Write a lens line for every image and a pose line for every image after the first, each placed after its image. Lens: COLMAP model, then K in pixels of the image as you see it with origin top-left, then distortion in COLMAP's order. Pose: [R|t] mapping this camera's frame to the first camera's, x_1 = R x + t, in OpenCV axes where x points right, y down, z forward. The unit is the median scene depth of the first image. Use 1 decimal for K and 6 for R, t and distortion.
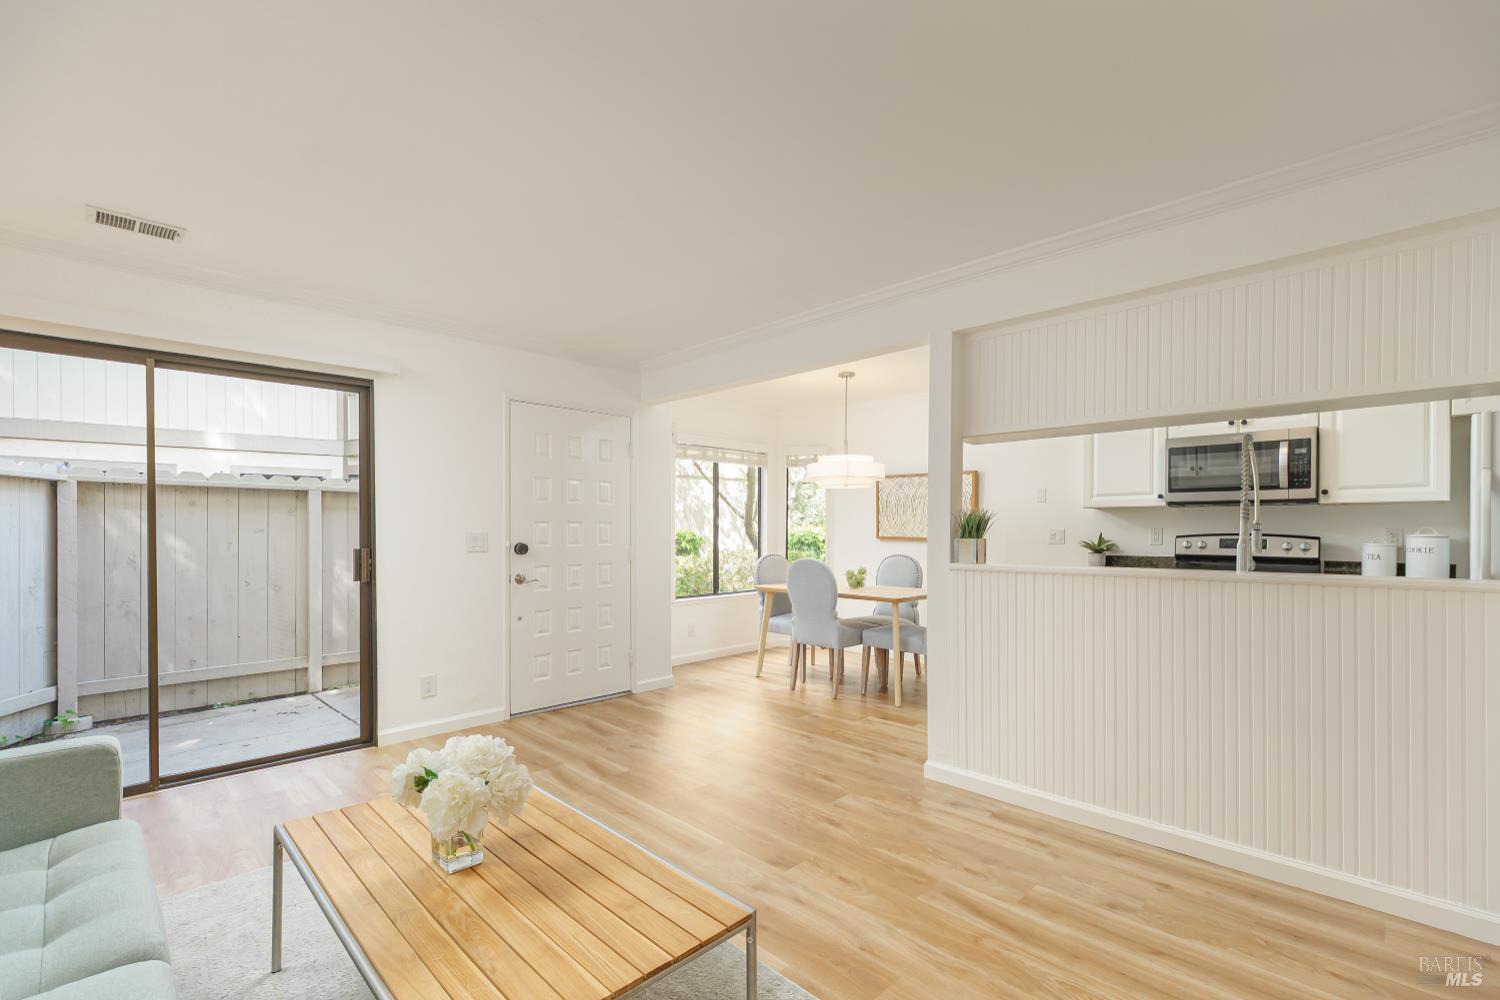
lens RADIAL K [[676.3, 0, 773.8], [0, 676.3, 527.4], [0, 0, 1]] dist [-0.000926, -0.000207]
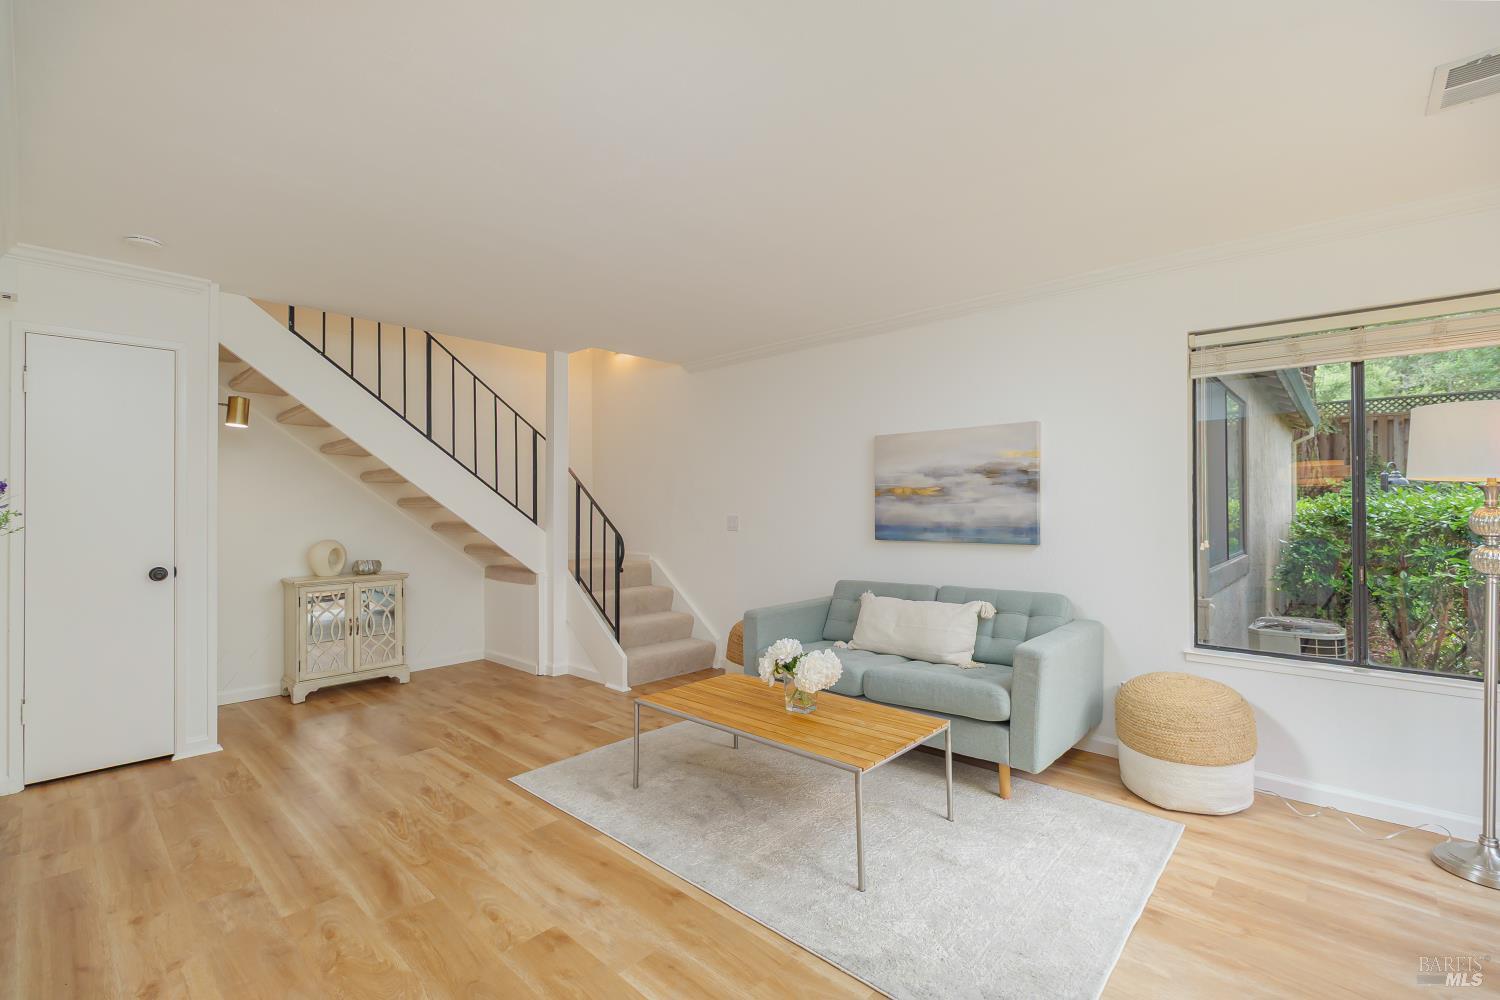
lens RADIAL K [[649.2, 0, 765.4], [0, 649.2, 502.4], [0, 0, 1]] dist [-0.002290, -0.000616]
pose [[-0.999476, 0.003631, -0.032151, -0.177290], [0.003942, 0.999946, -0.009622, -0.011381], [0.032114, -0.009744, -0.999437, 1.451010]]
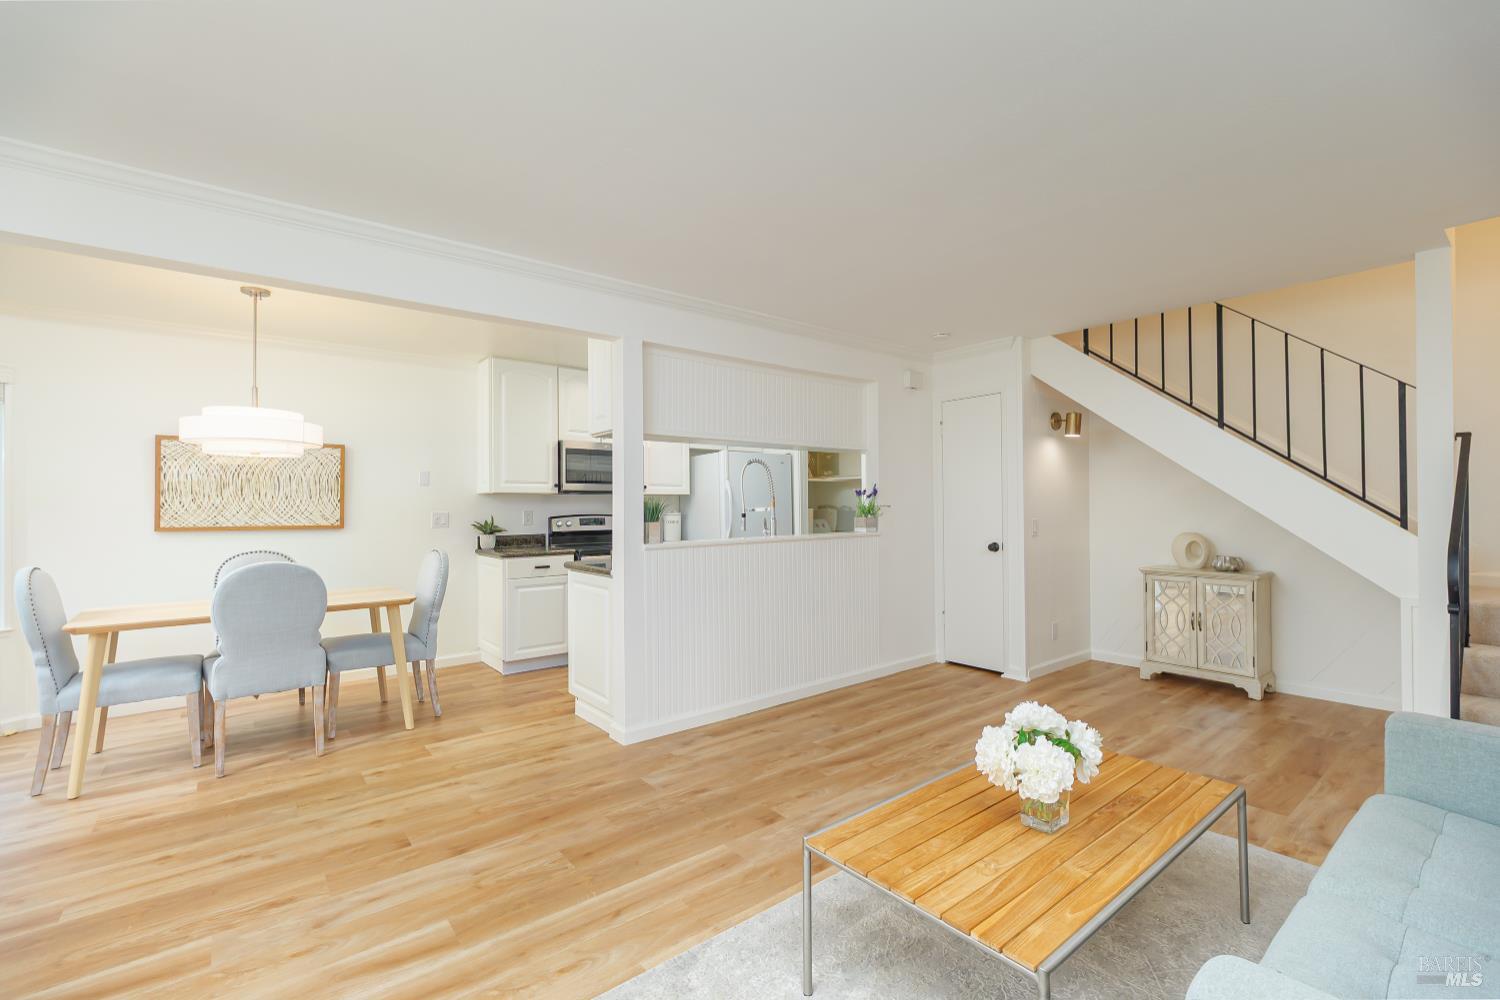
lens RADIAL K [[649.2, 0, 765.4], [0, 649.2, 502.4], [0, 0, 1]] dist [-0.002290, -0.000616]
pose [[0.101639, 0.003006, 0.994817, -0.849672], [0.004395, 0.999984, -0.003471, -0.012953], [-0.994812, 0.004725, 0.101625, 0.731448]]
